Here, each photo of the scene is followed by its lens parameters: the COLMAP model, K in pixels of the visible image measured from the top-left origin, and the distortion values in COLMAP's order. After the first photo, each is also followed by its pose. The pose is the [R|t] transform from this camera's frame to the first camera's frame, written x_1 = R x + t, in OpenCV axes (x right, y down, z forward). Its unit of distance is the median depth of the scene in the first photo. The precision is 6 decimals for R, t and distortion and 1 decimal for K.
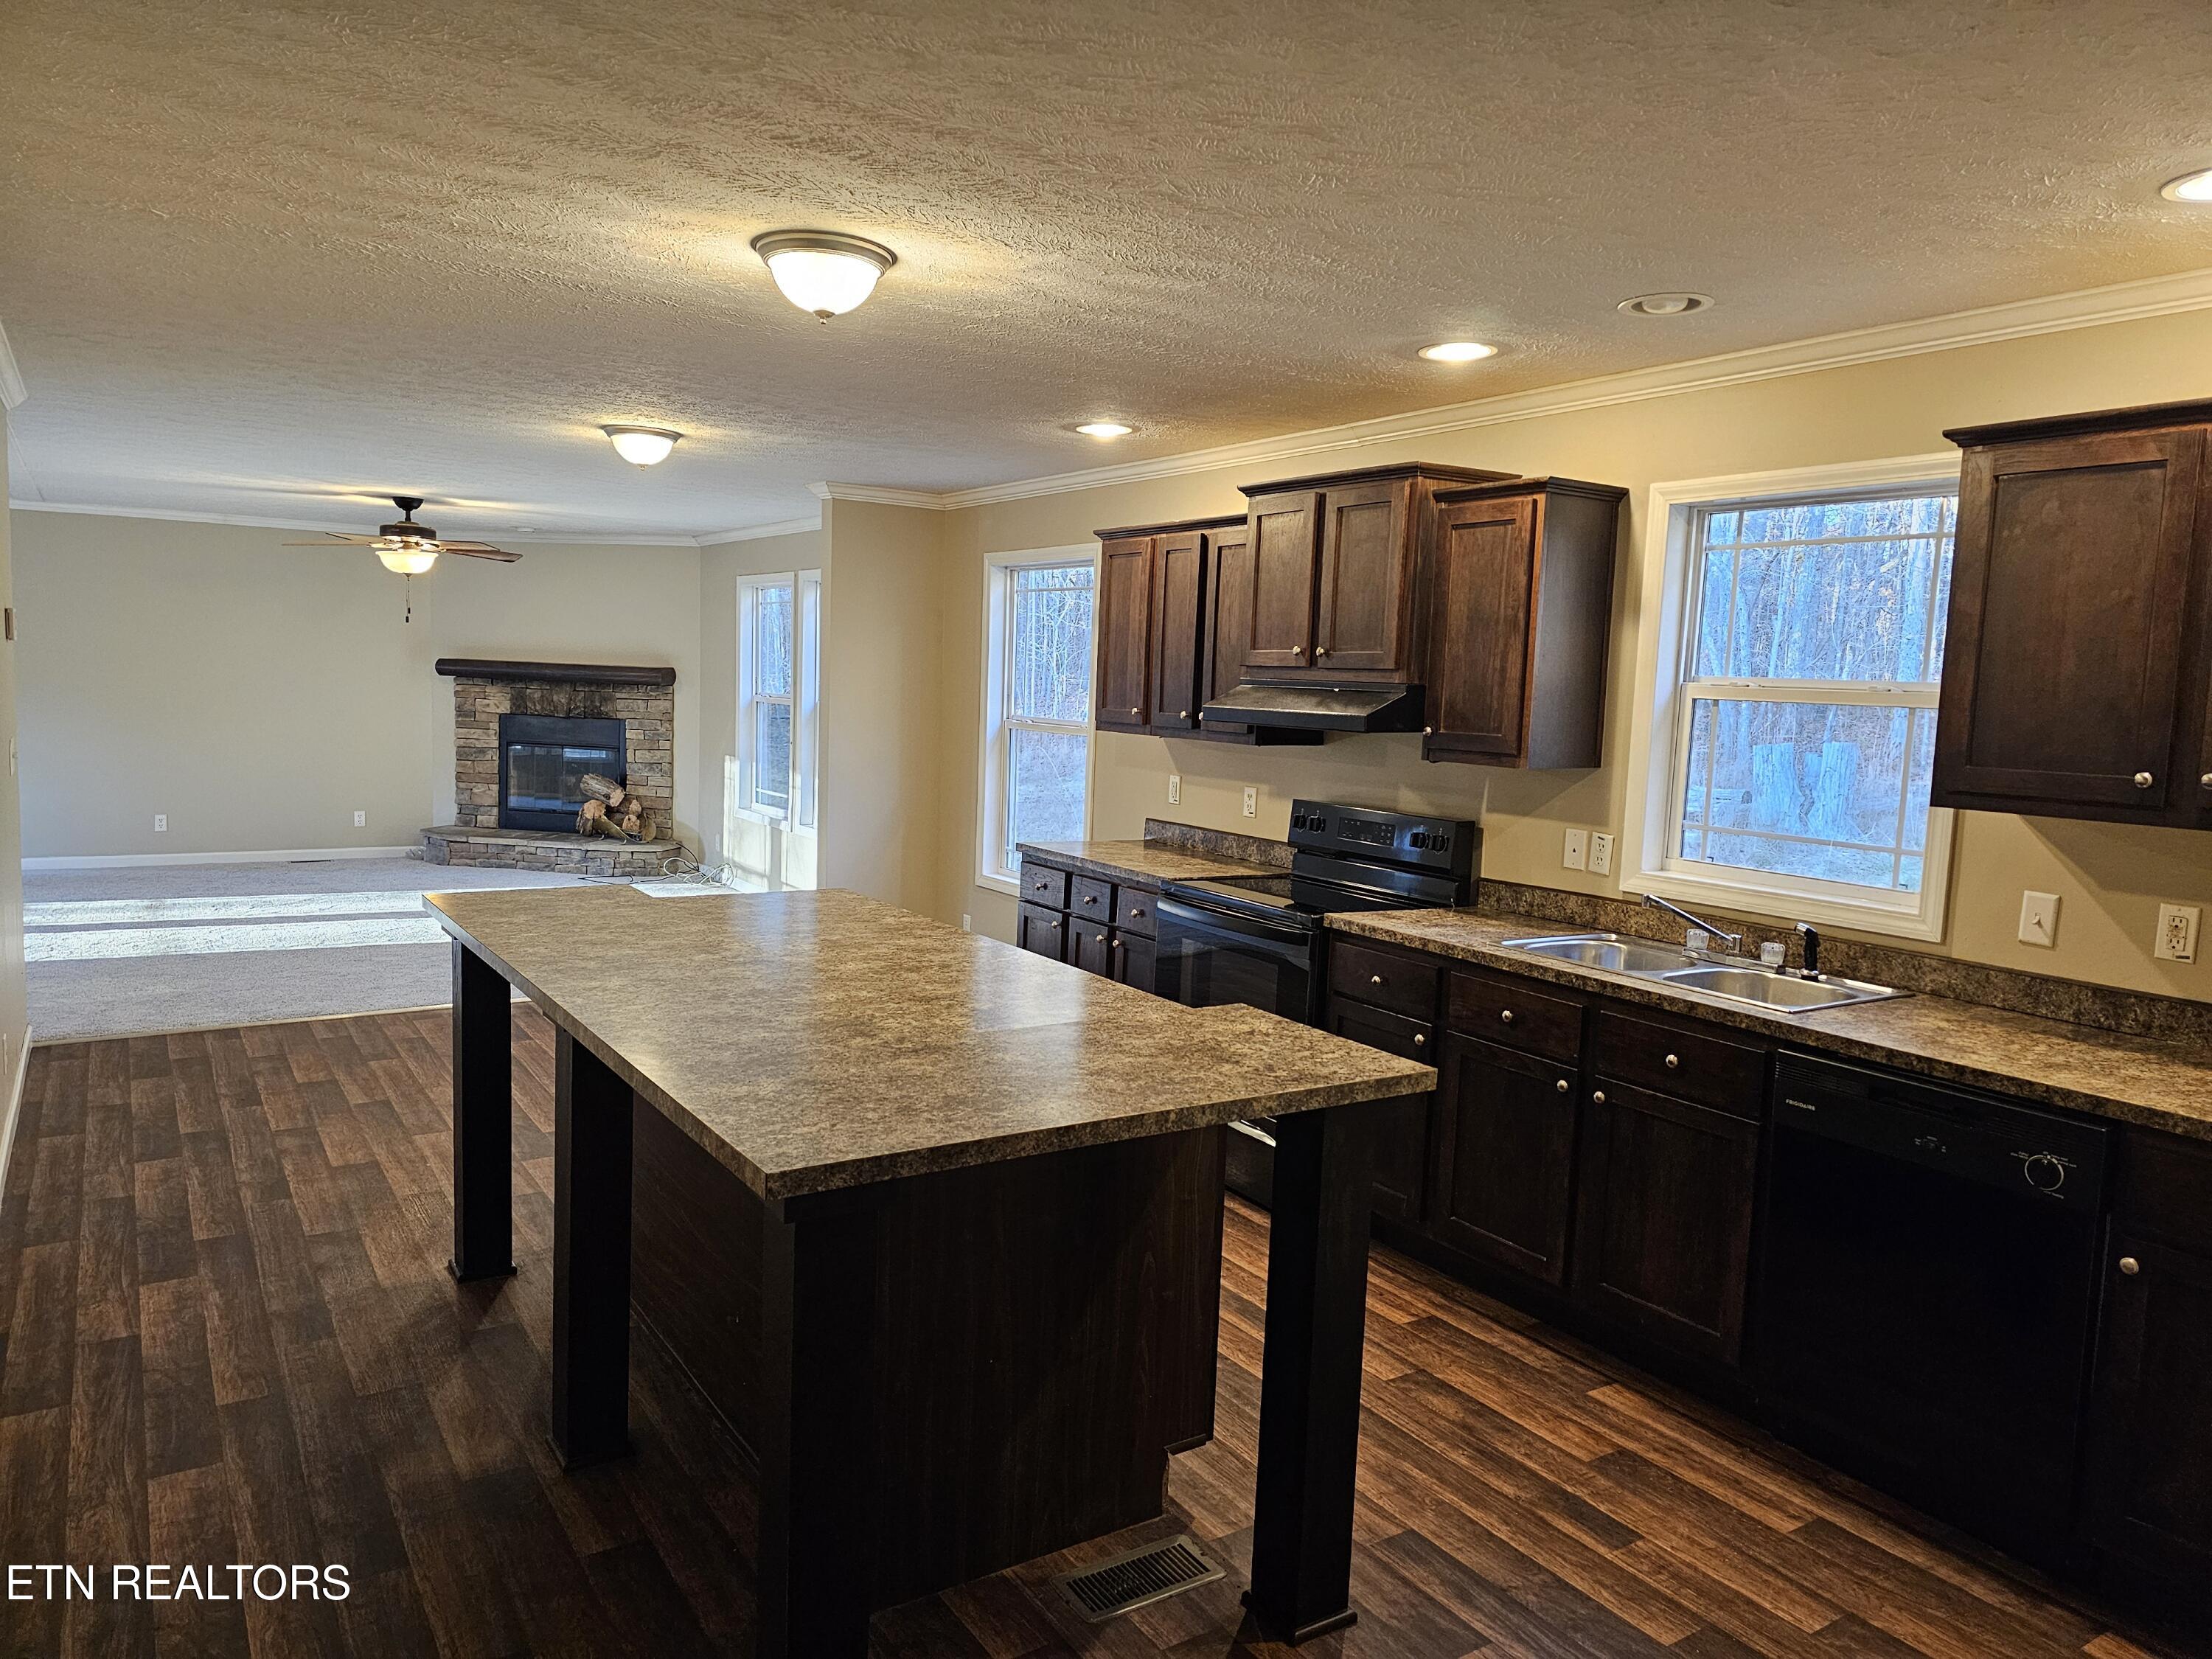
lens RADIAL K [[1485.0, 0, 1106.4], [0, 1485.0, 832.0], [0, 0, 1]] dist [0.041331, 0.000264]
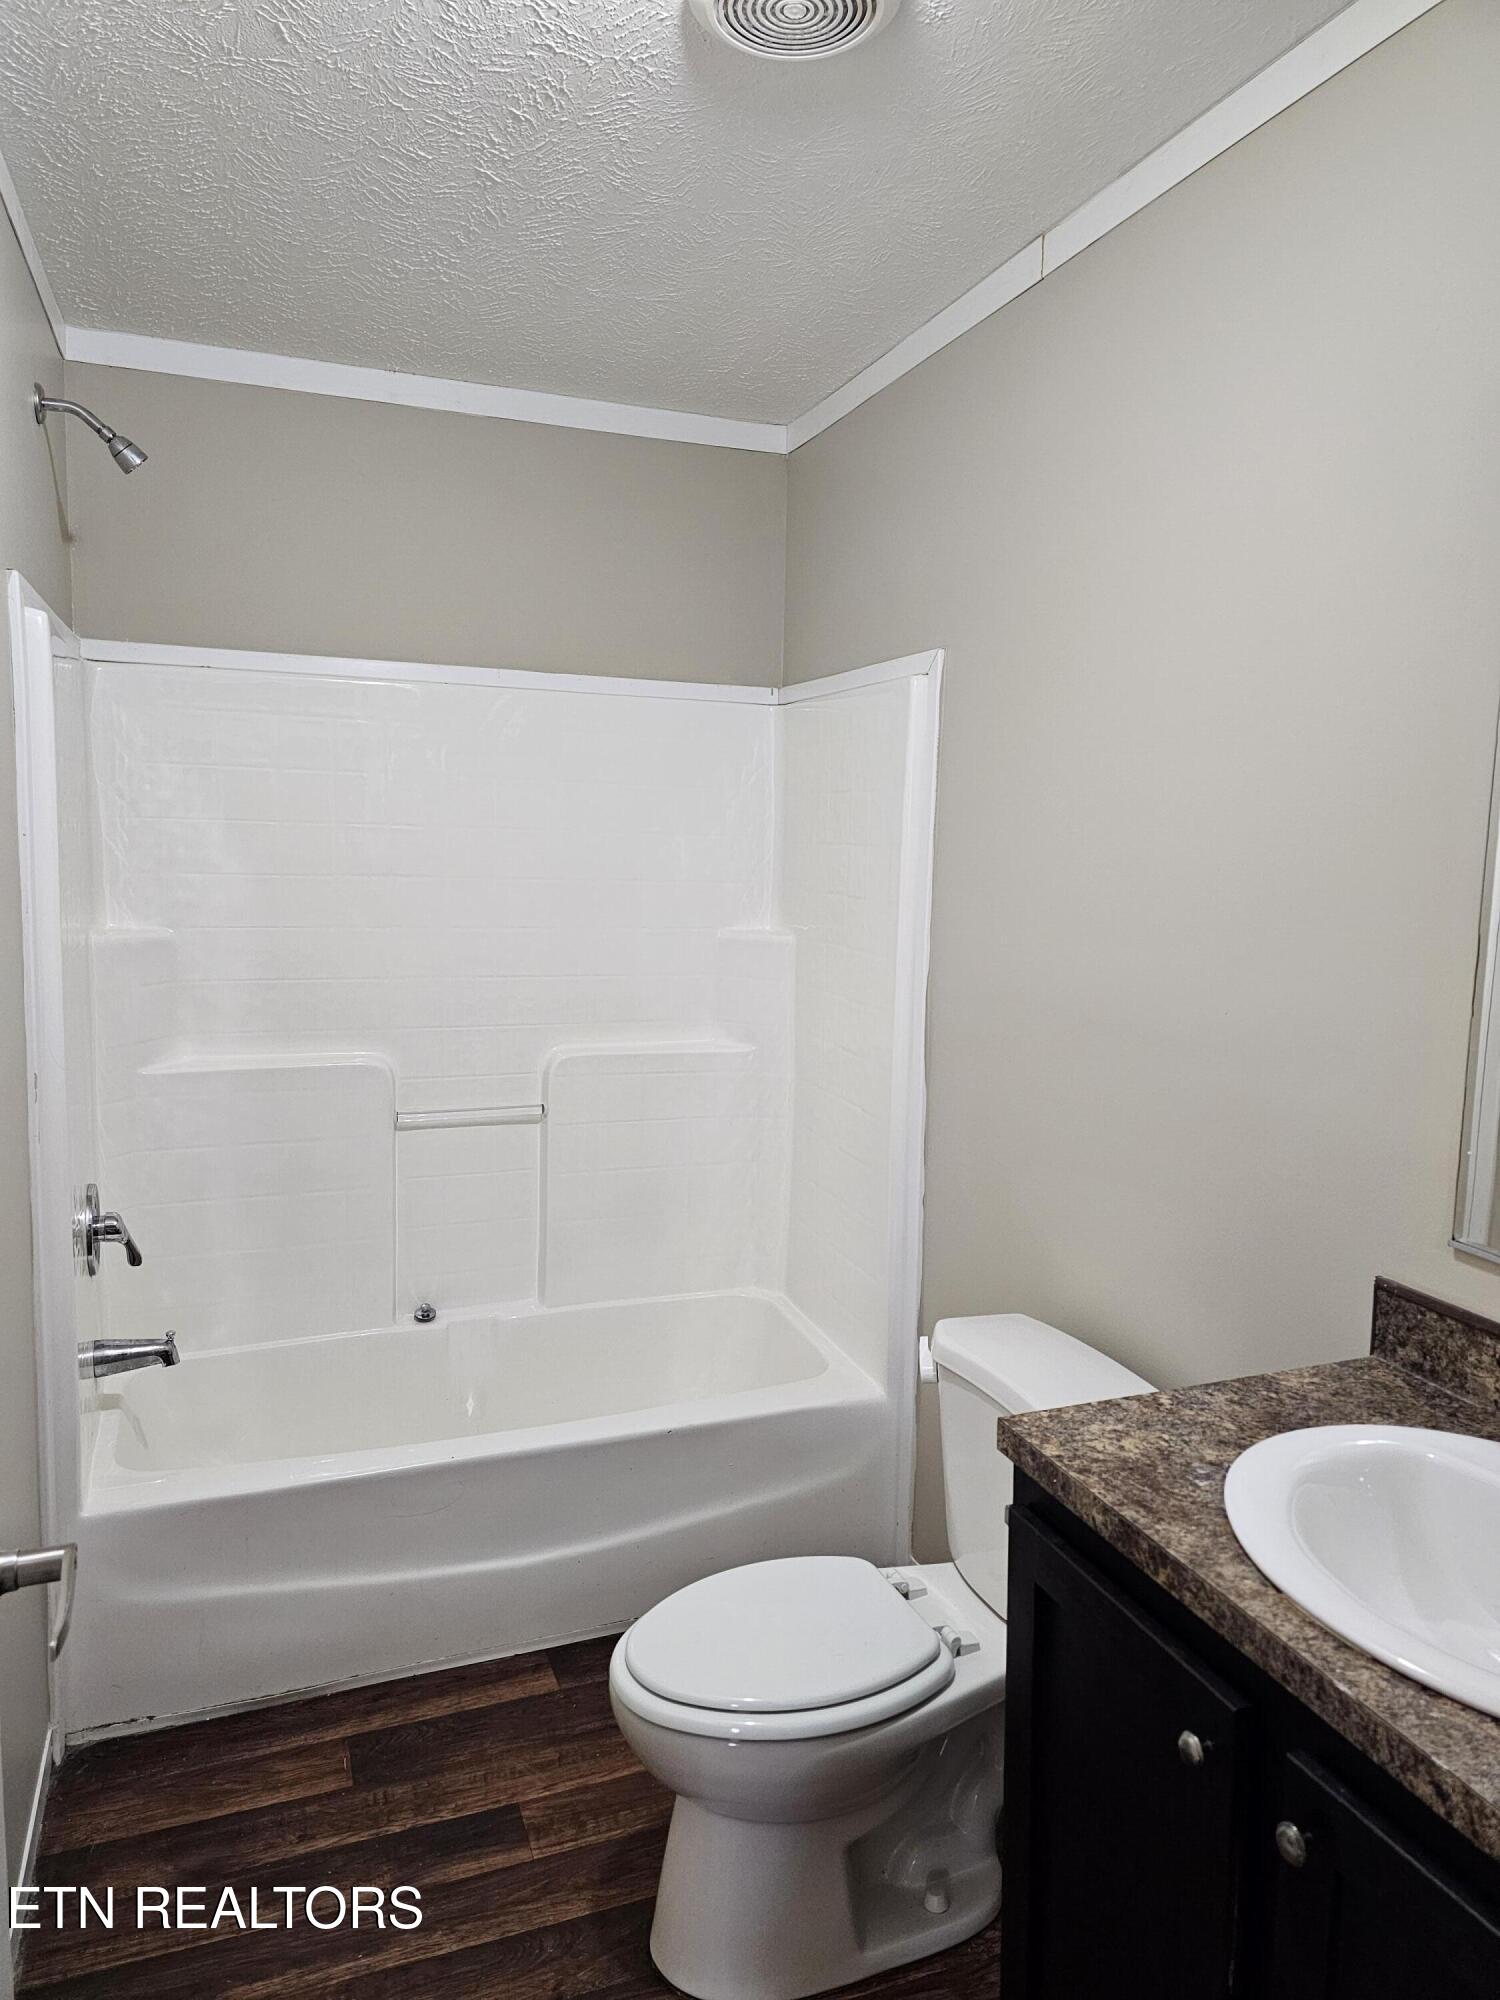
lens RADIAL K [[1333.1, 0, 749.4], [0, 1333.1, 997.4], [0, 0, 1]] dist [0.043156, -0.027127]
pose [[0.214781, -0.157514, 0.963877, -0.275299], [0.085175, 0.986170, 0.142177, -0.070378], [-0.972941, 0.051562, 0.225227, 0.708605]]
